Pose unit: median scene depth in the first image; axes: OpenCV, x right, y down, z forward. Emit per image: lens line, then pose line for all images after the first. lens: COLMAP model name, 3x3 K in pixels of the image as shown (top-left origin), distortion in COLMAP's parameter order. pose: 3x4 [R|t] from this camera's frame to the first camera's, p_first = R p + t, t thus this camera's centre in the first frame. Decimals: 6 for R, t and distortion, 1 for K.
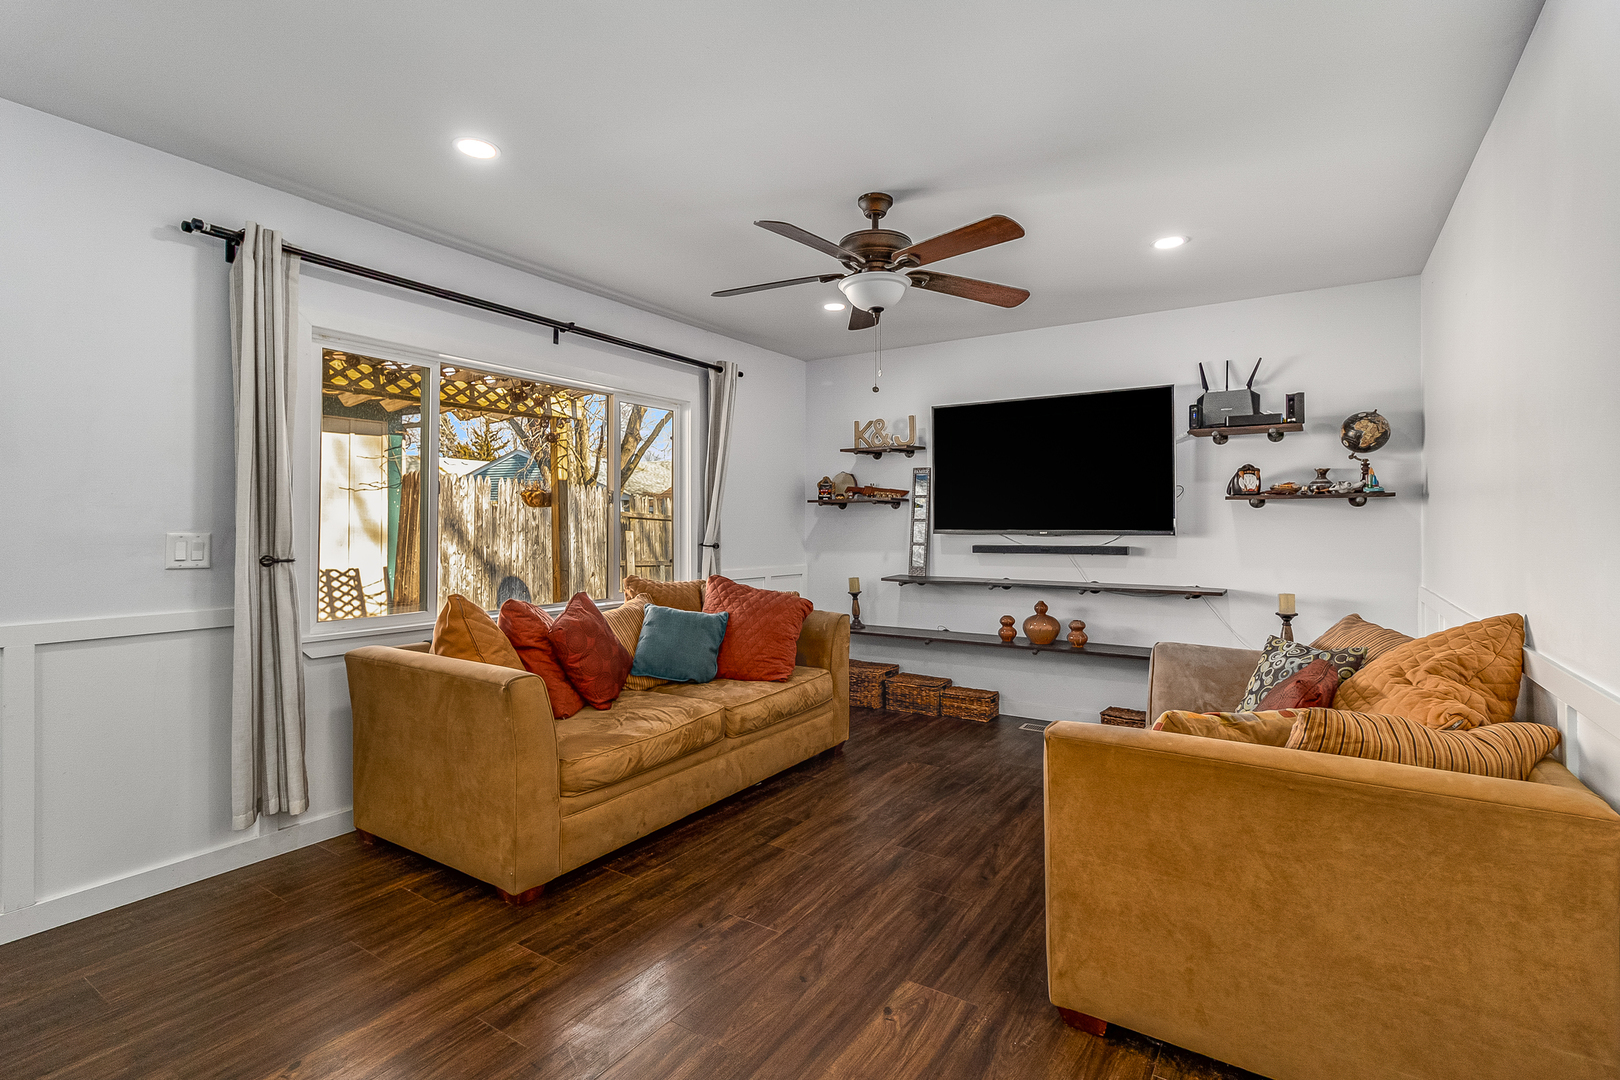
lens RADIAL K [[753.5, 0, 800.4], [0, 753.5, 523.9], [0, 0, 1]] dist [-0.000831, -0.001418]
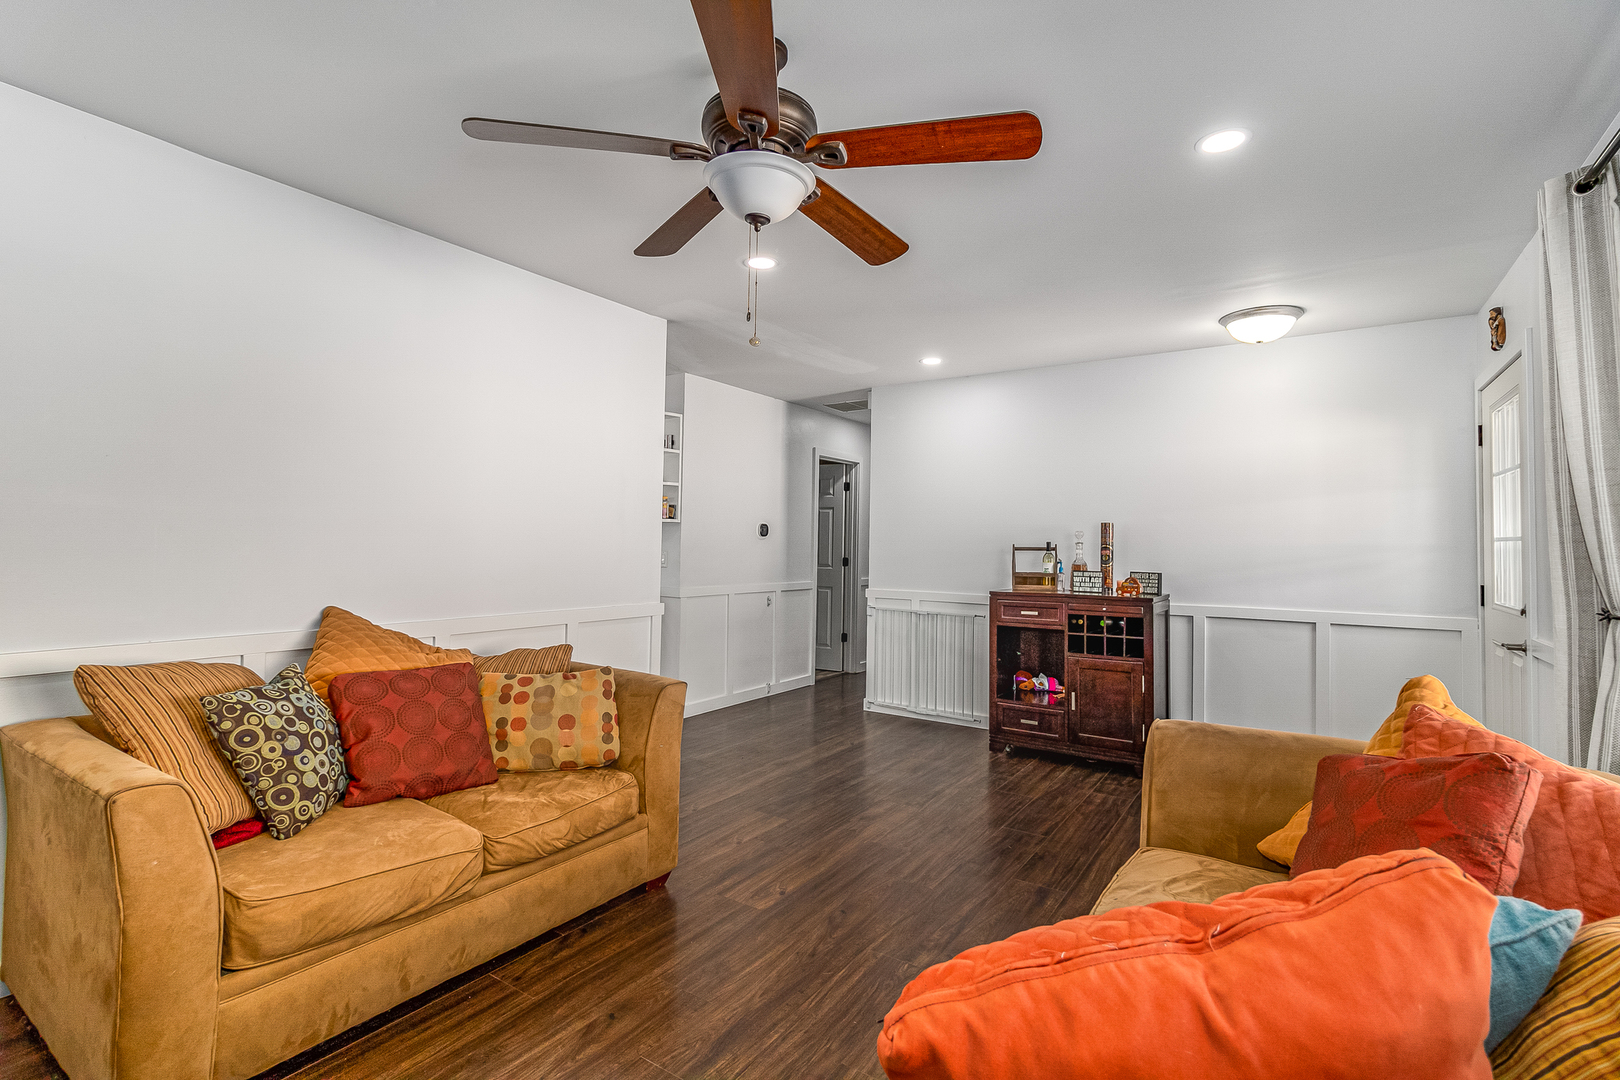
lens RADIAL K [[753.5, 0, 811.3], [0, 753.5, 527.7], [0, 0, 1]] dist [-0.000831, -0.001418]
pose [[-0.999883, -0.015312, 0.000529, 0.033250], [-0.015320, 0.999603, -0.023635, -0.003594], [-0.000167, -0.023640, -0.999721, 1.132561]]
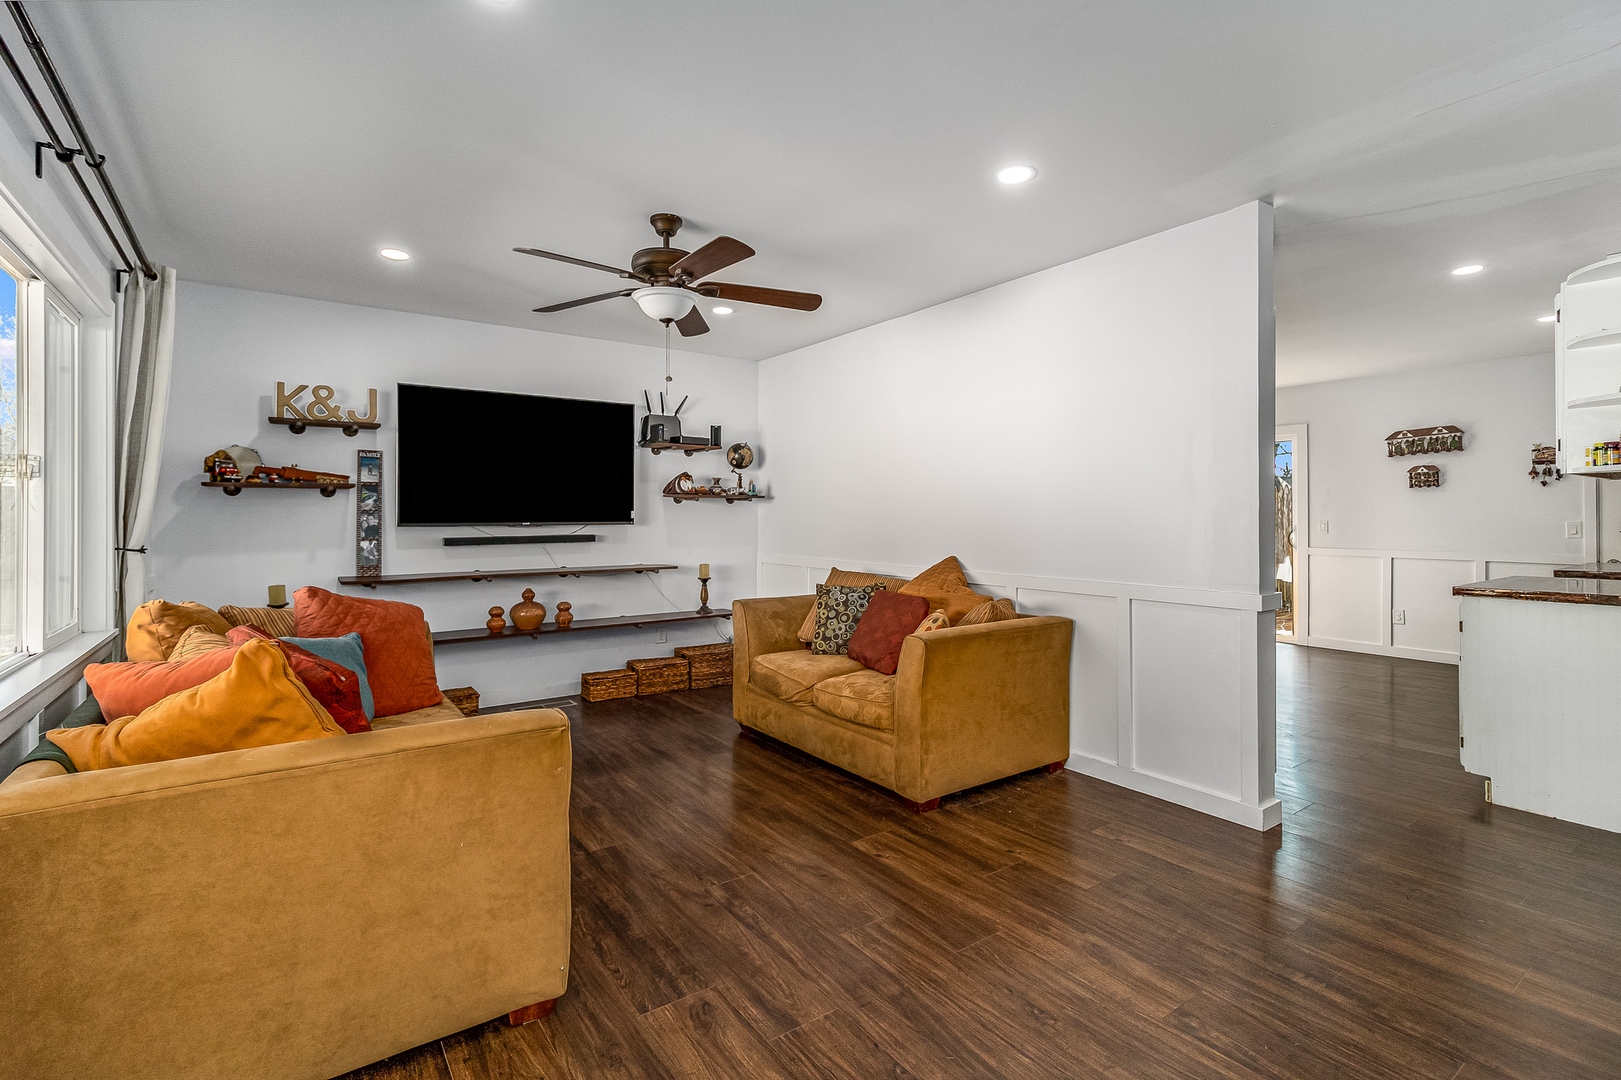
lens RADIAL K [[754.0, 0, 817.2], [0, 754.0, 517.8], [0, 0, 1]] dist [-0.000831, -0.001418]
pose [[0.354981, -0.003781, 0.934866, -0.589219], [-0.000388, 0.999991, 0.004192, -0.001420], [-0.934874, -0.001851, 0.354976, 0.279602]]
